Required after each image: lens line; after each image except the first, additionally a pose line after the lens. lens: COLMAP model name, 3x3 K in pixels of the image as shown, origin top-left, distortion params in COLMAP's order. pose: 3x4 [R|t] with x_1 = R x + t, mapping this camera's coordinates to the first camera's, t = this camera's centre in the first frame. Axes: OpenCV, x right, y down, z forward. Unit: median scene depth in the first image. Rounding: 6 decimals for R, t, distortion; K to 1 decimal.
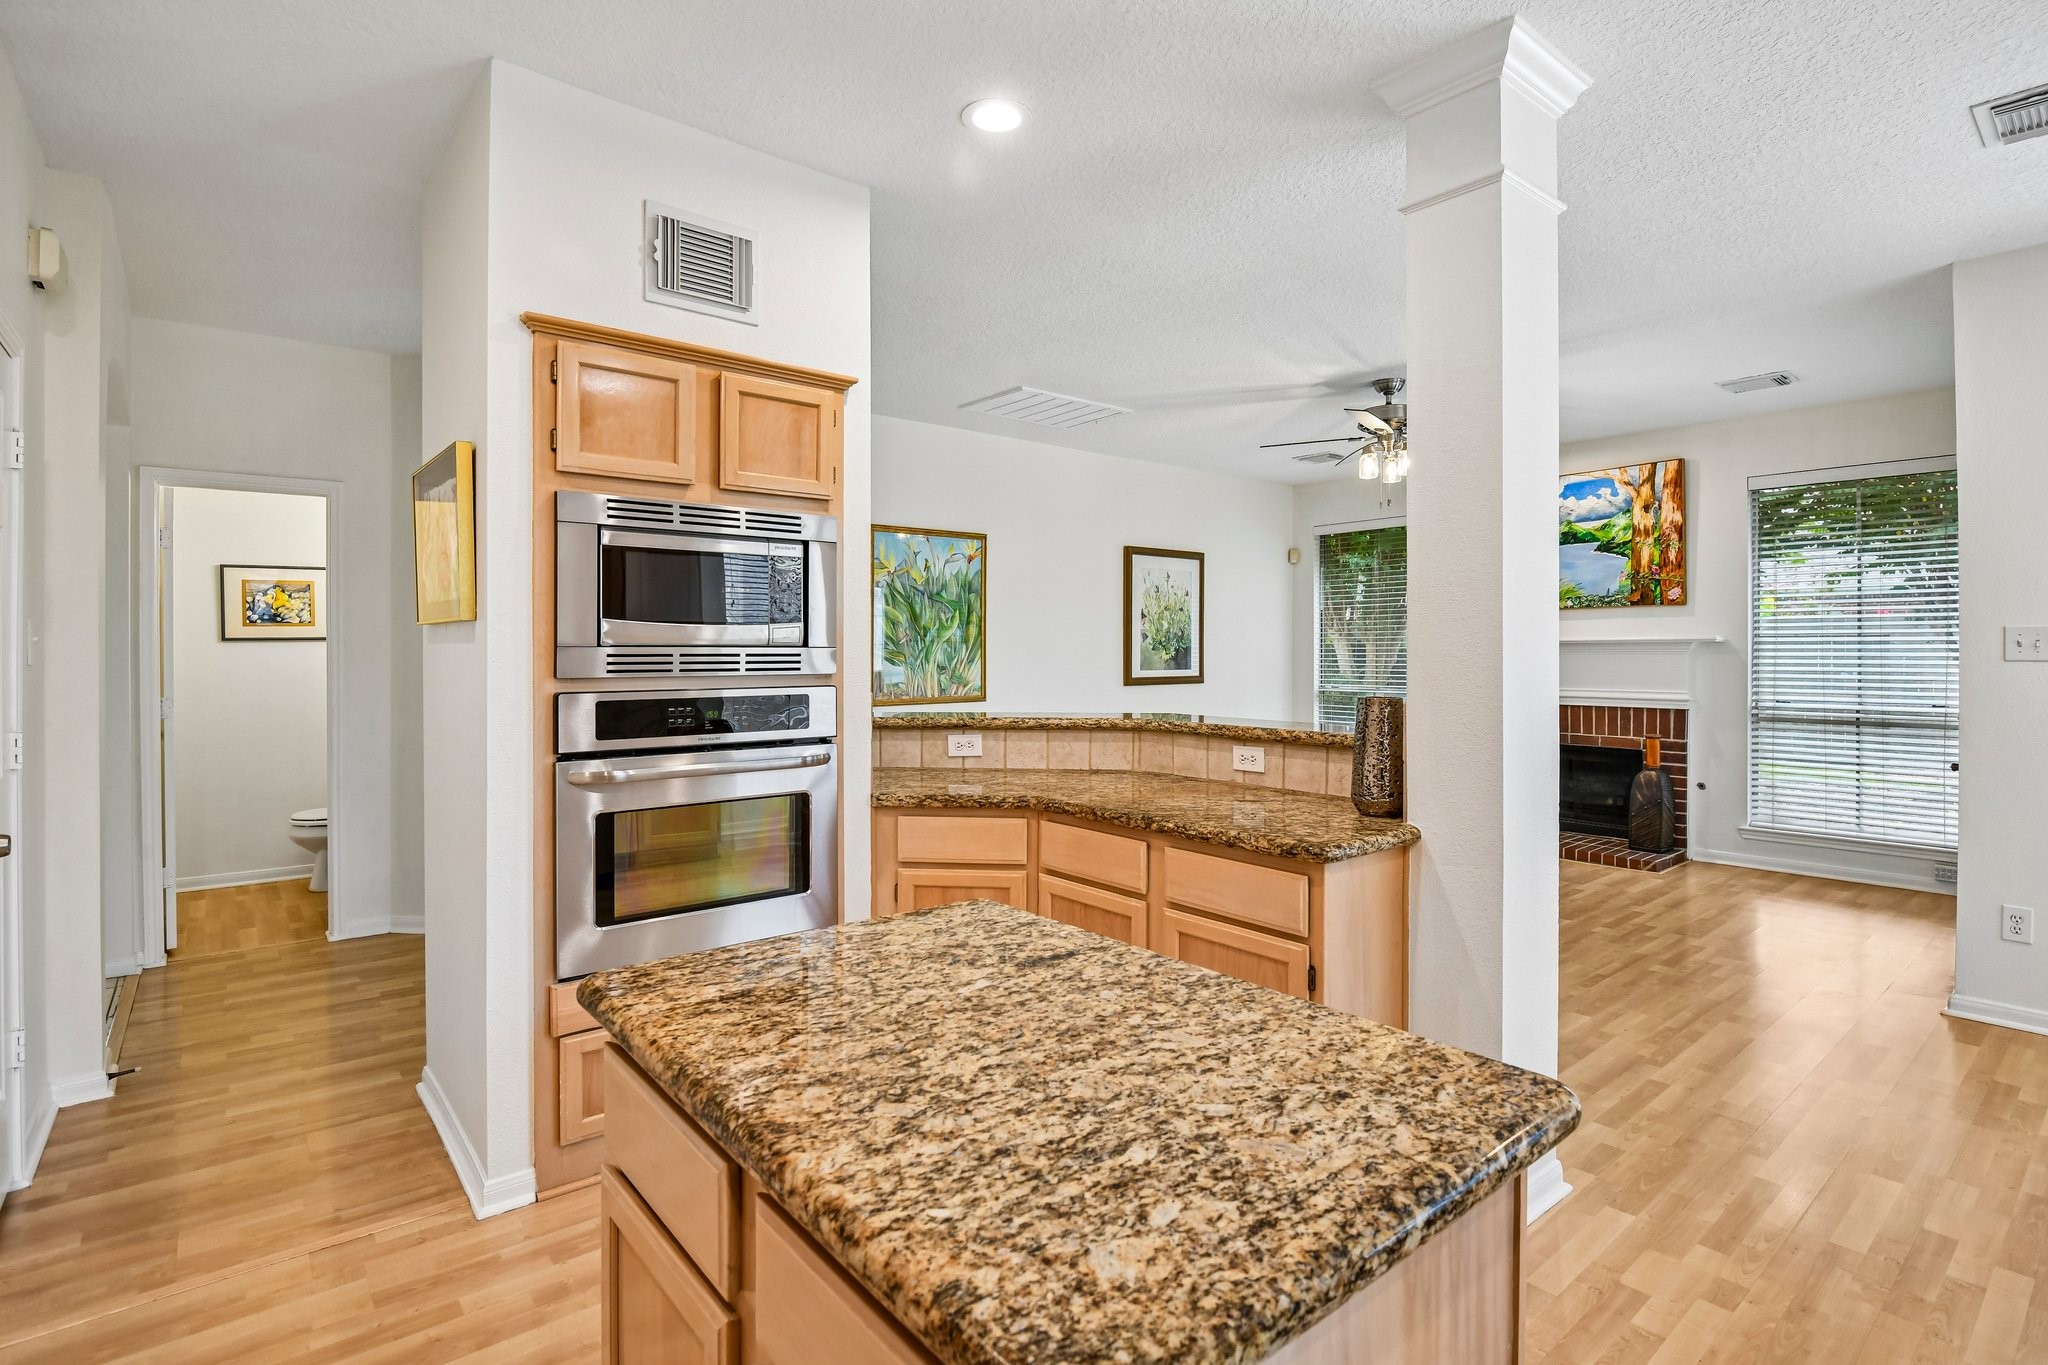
lens RADIAL K [[984.1, 0, 1033.6], [0, 984.1, 652.7], [0, 0, 1]] dist [-0.000885, -0.013504]
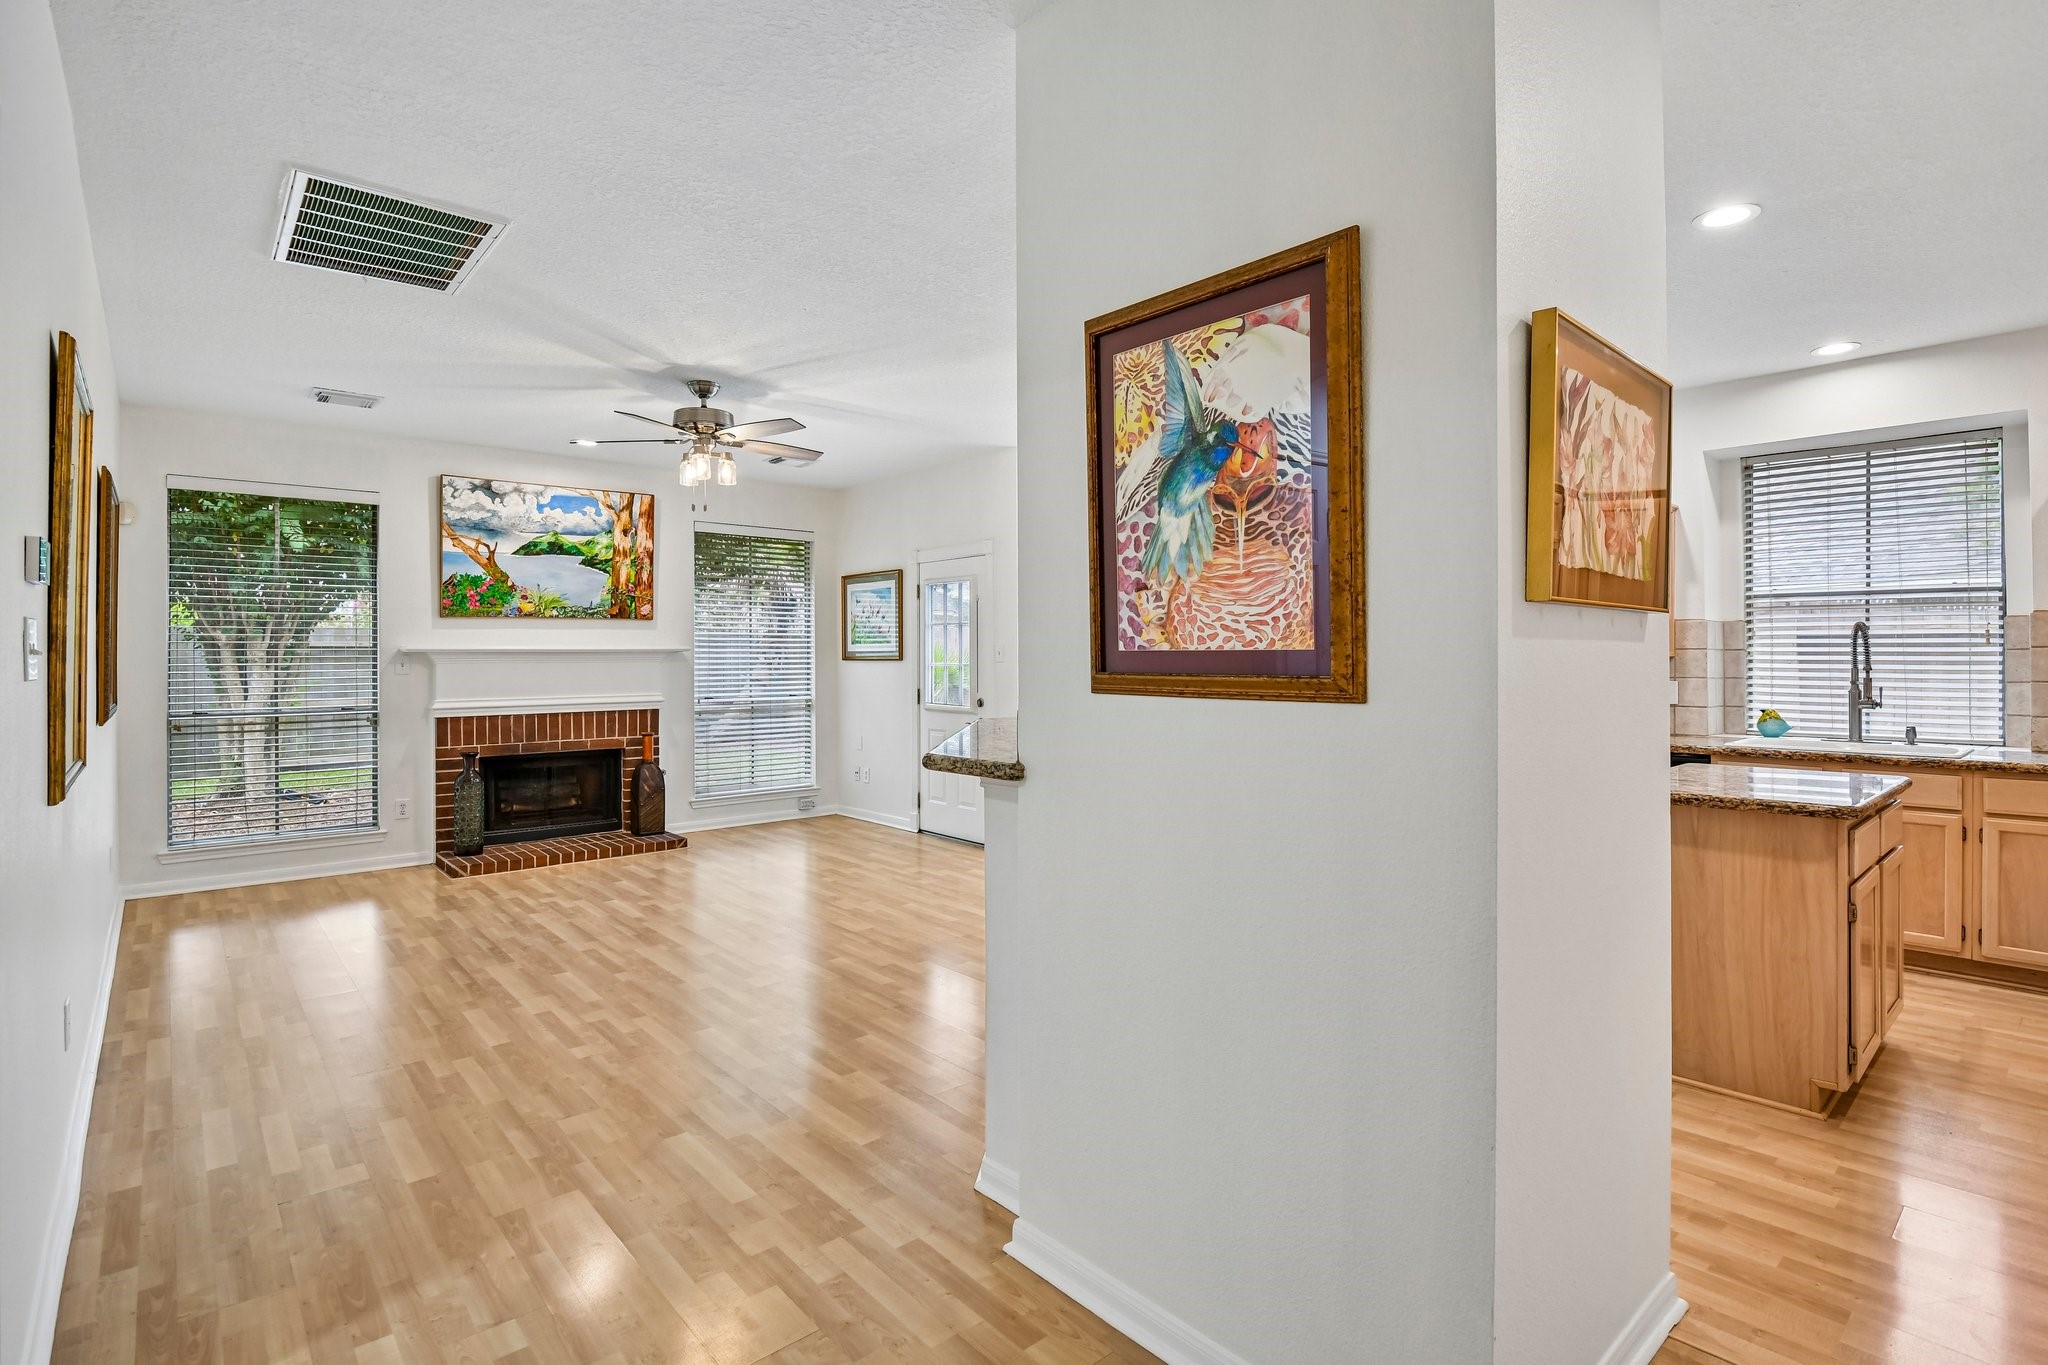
lens RADIAL K [[981.0, 0, 1022.3], [0, 981.0, 653.7], [0, 0, 1]] dist [-0.007408, -0.001431]
pose [[-0.029642, 0.005392, 0.999546, -0.515273], [0.006204, 0.999967, -0.005211, 0.000351], [-0.999541, 0.006047, -0.029675, 0.587796]]
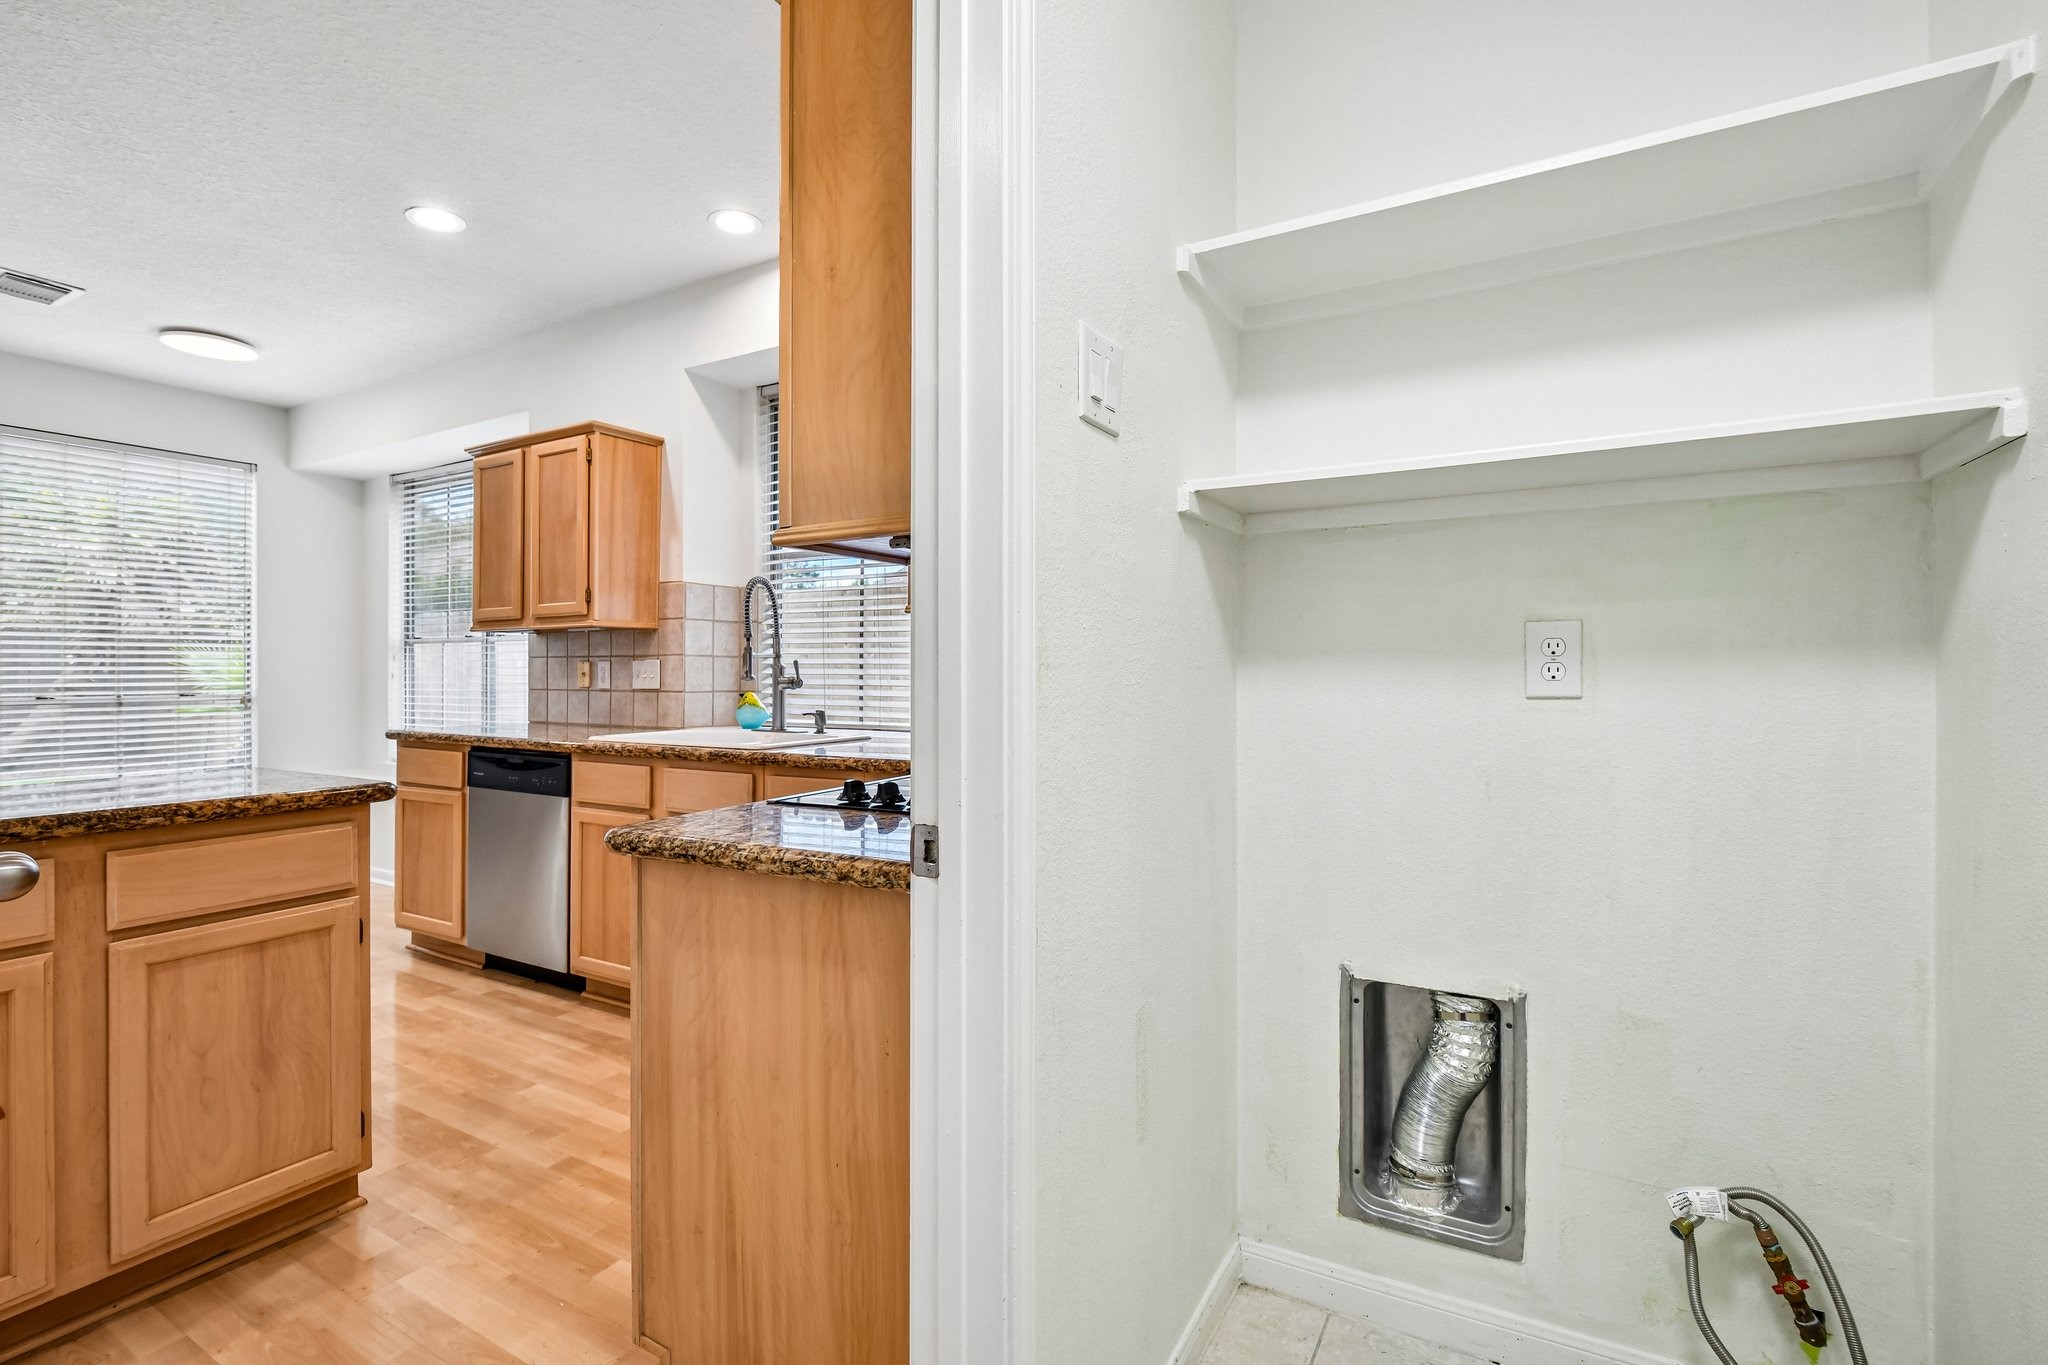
lens RADIAL K [[941.6, 0, 965.4], [0, 941.6, 665.4], [0, 0, 1]] dist [0.002703, -0.000210]
pose [[-0.304704, 0.007037, 0.952421, -0.361315], [0.009296, 0.999947, -0.004414, 0.031521], [-0.952402, 0.007509, -0.304753, -0.002681]]
